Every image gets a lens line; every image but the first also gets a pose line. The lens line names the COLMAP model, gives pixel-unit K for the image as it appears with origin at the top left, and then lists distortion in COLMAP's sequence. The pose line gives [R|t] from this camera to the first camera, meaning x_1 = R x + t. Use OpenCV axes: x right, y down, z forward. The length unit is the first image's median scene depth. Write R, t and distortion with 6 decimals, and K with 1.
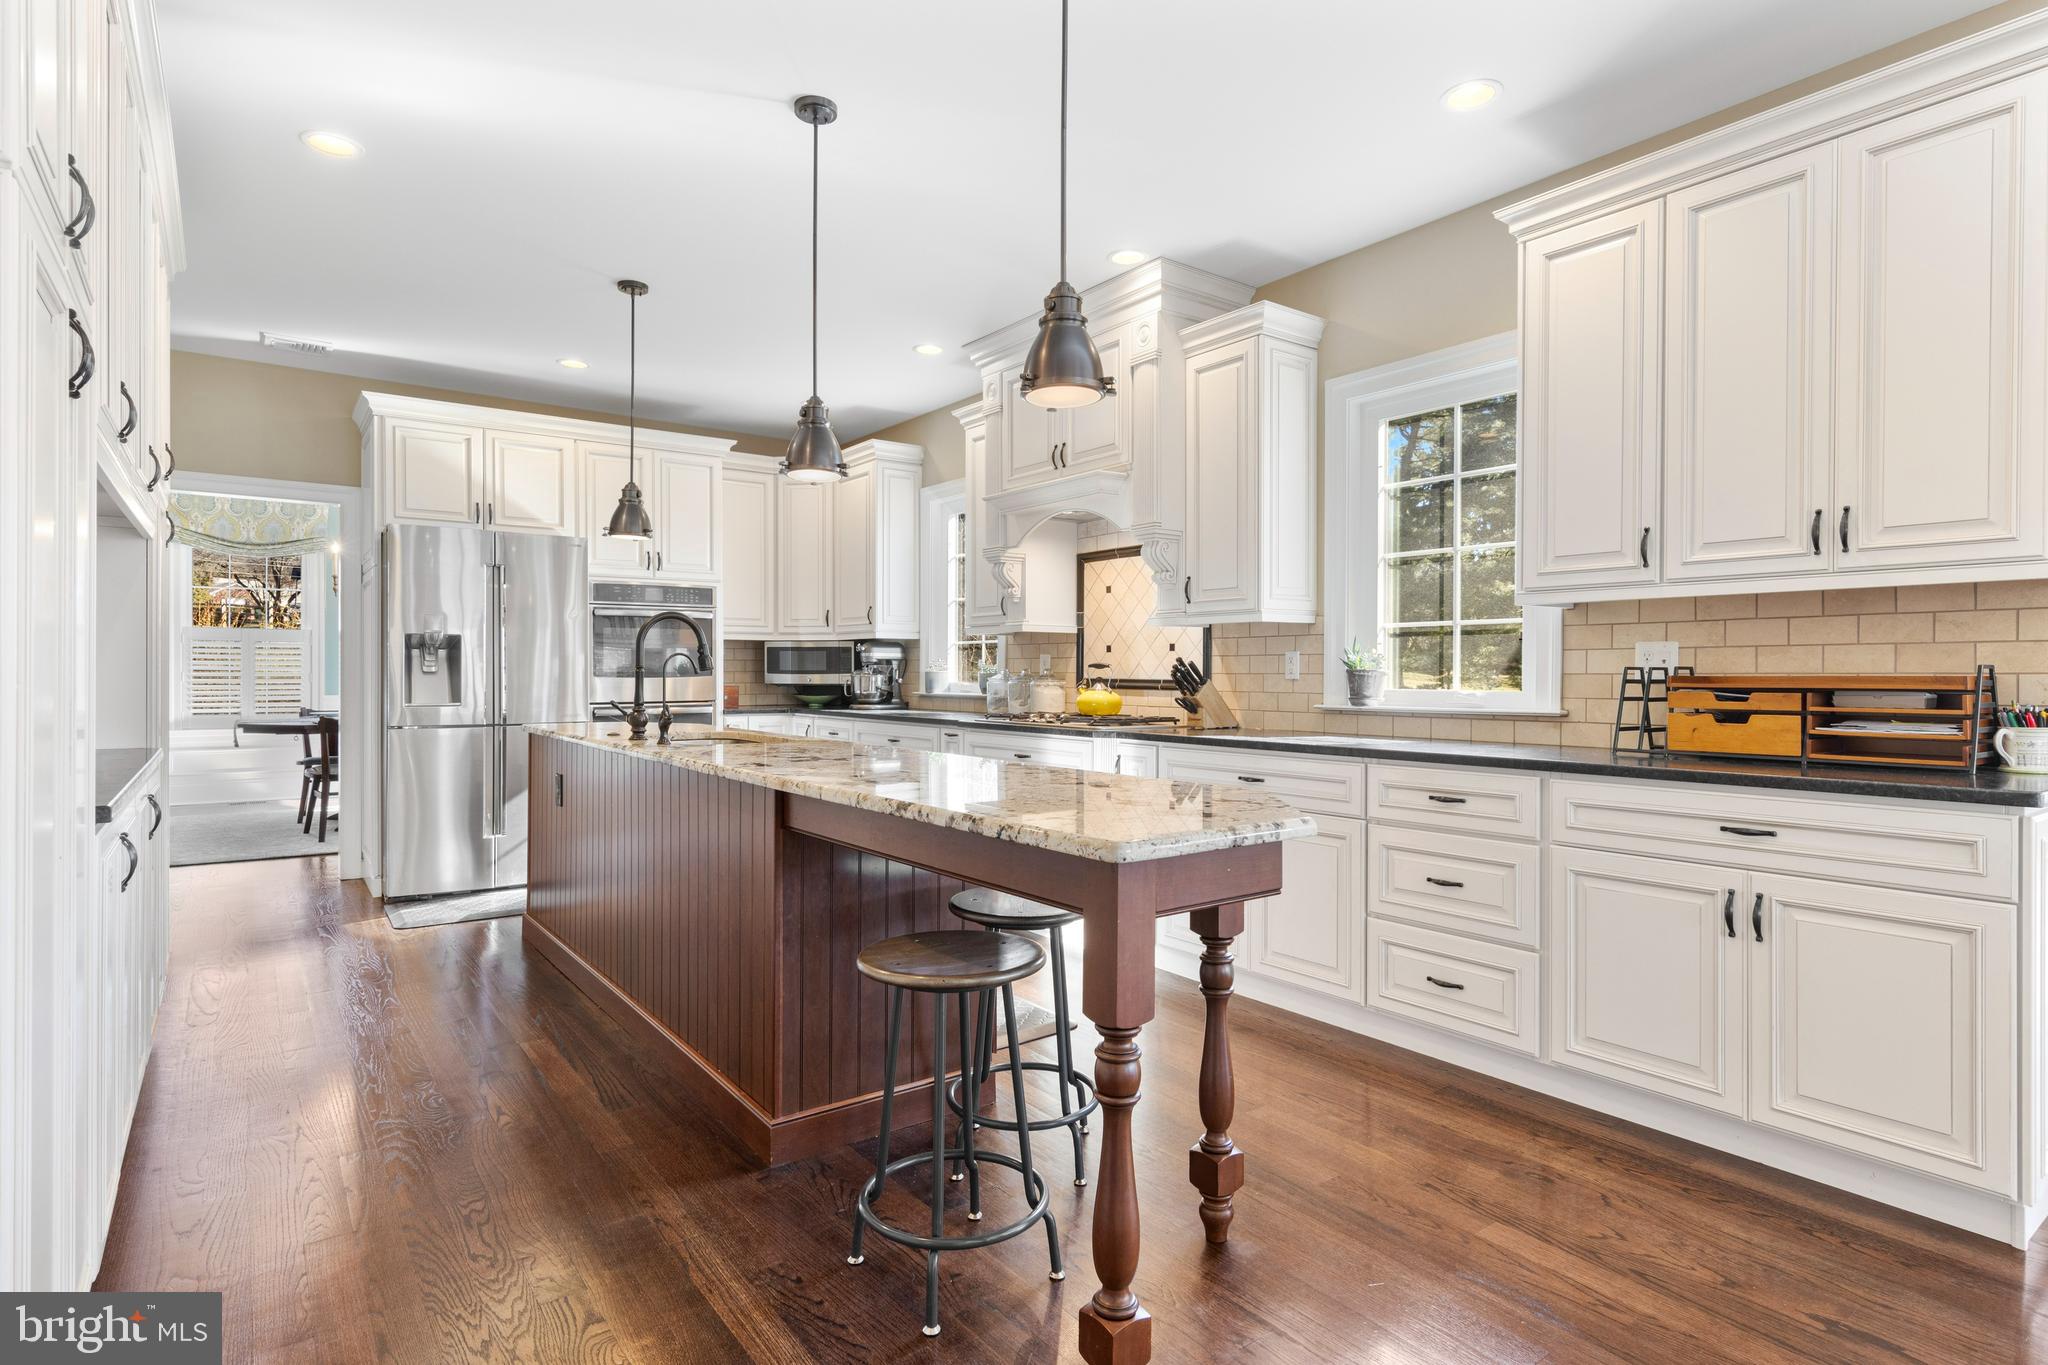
lens RADIAL K [[1045.6, 0, 1032.2], [0, 1045.6, 673.8], [0, 0, 1]] dist [0.013718, -0.003536]
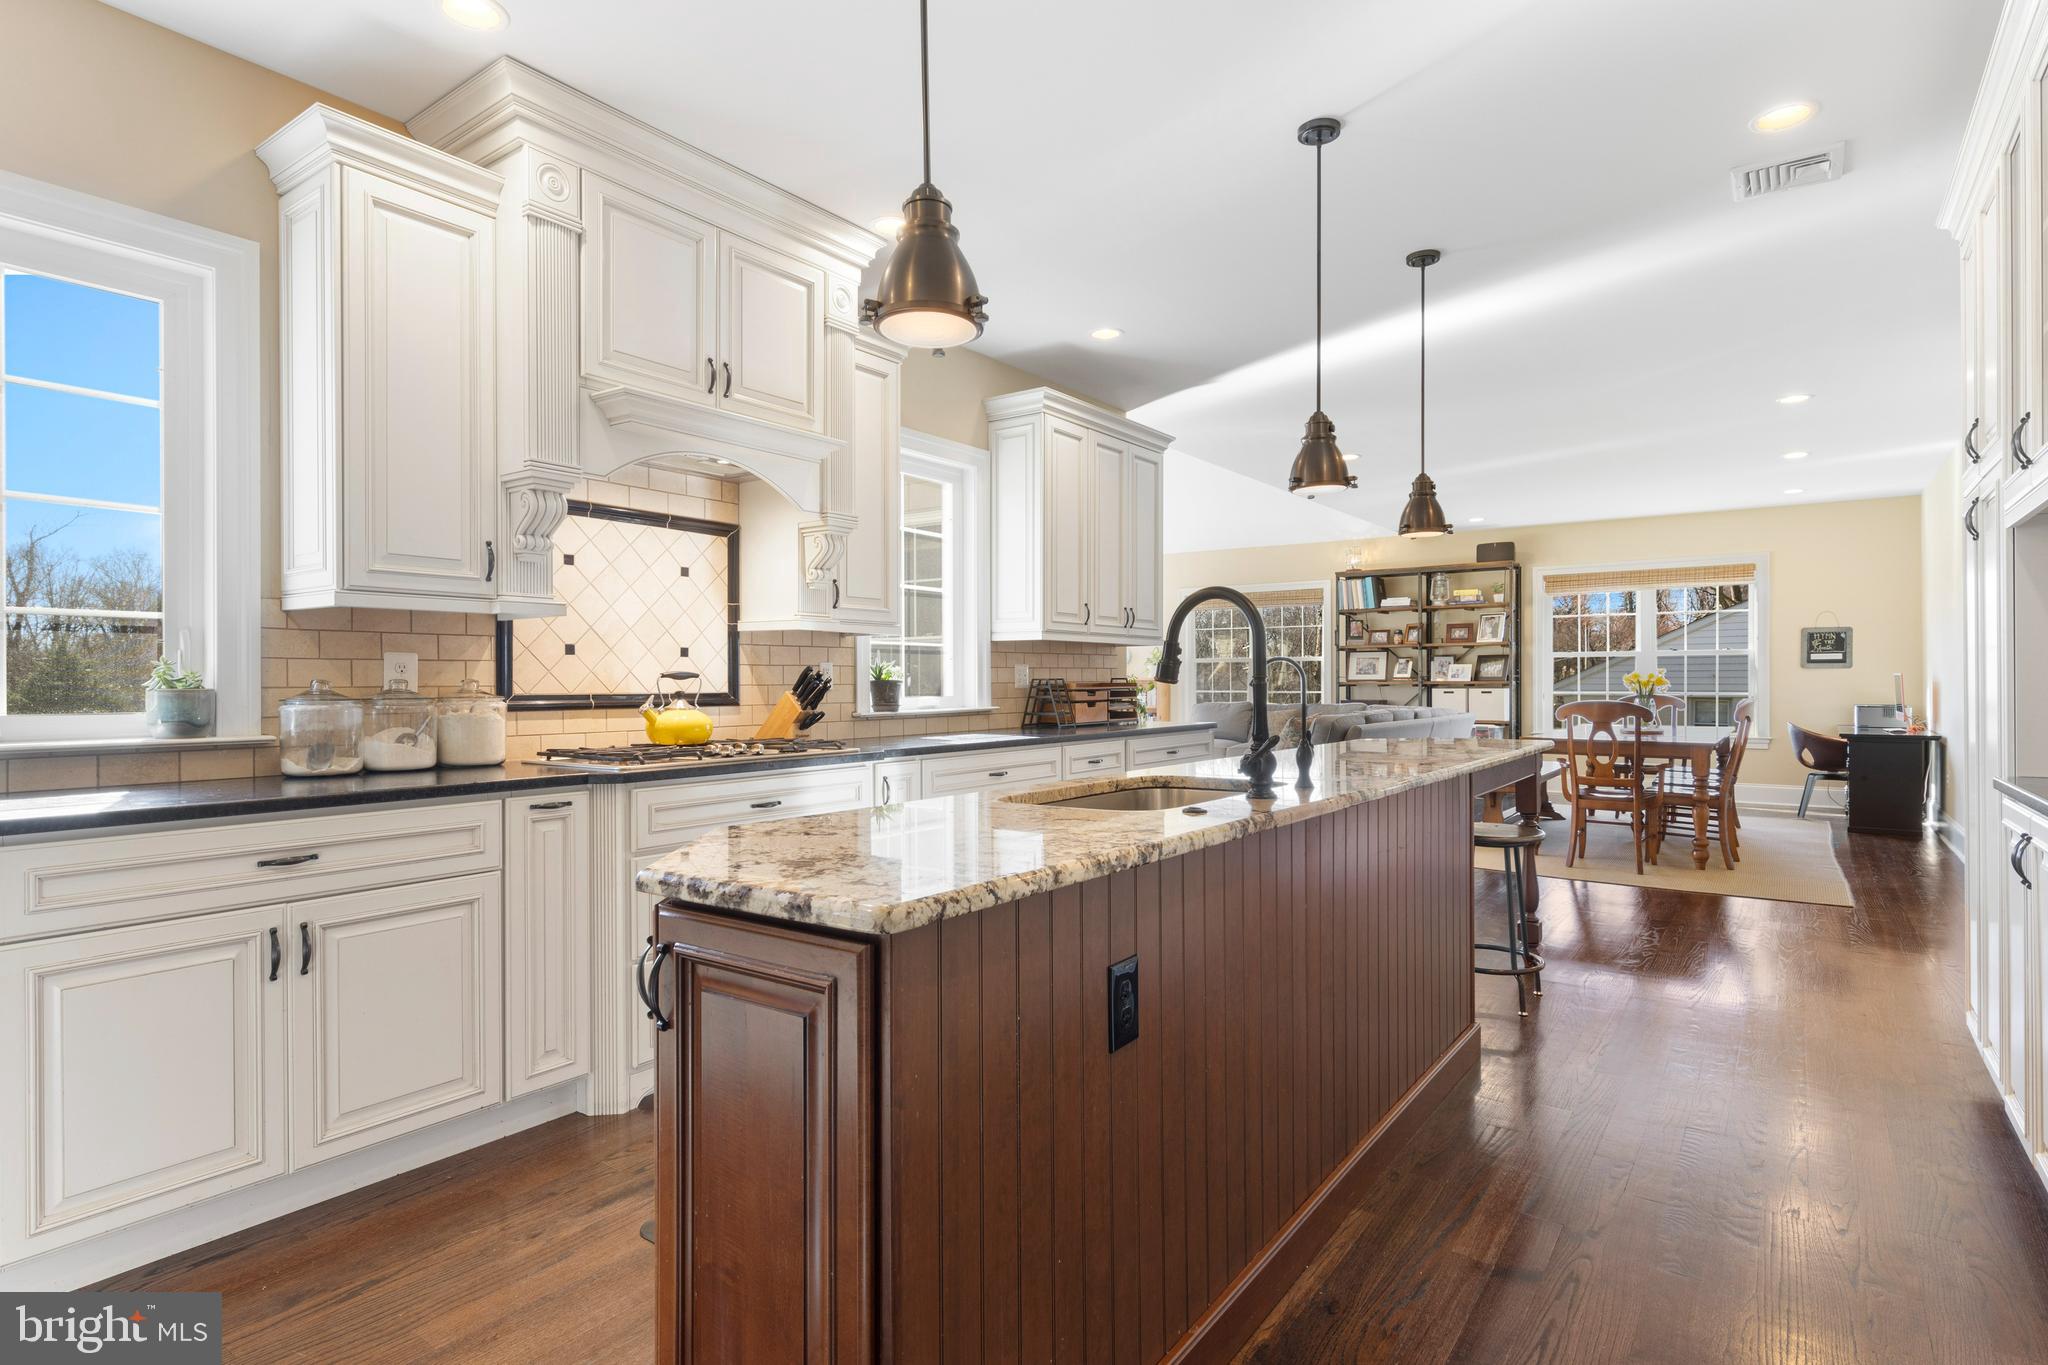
lens RADIAL K [[1045.6, 0, 1045.4], [0, 1045.6, 685.3], [0, 0, 1]] dist [0.013718, -0.003536]
pose [[-0.287650, 0.003705, 0.957729, -0.516221], [0.015296, 0.999883, 0.000726, 0.002088], [-0.957614, 0.014858, -0.287673, 0.748875]]
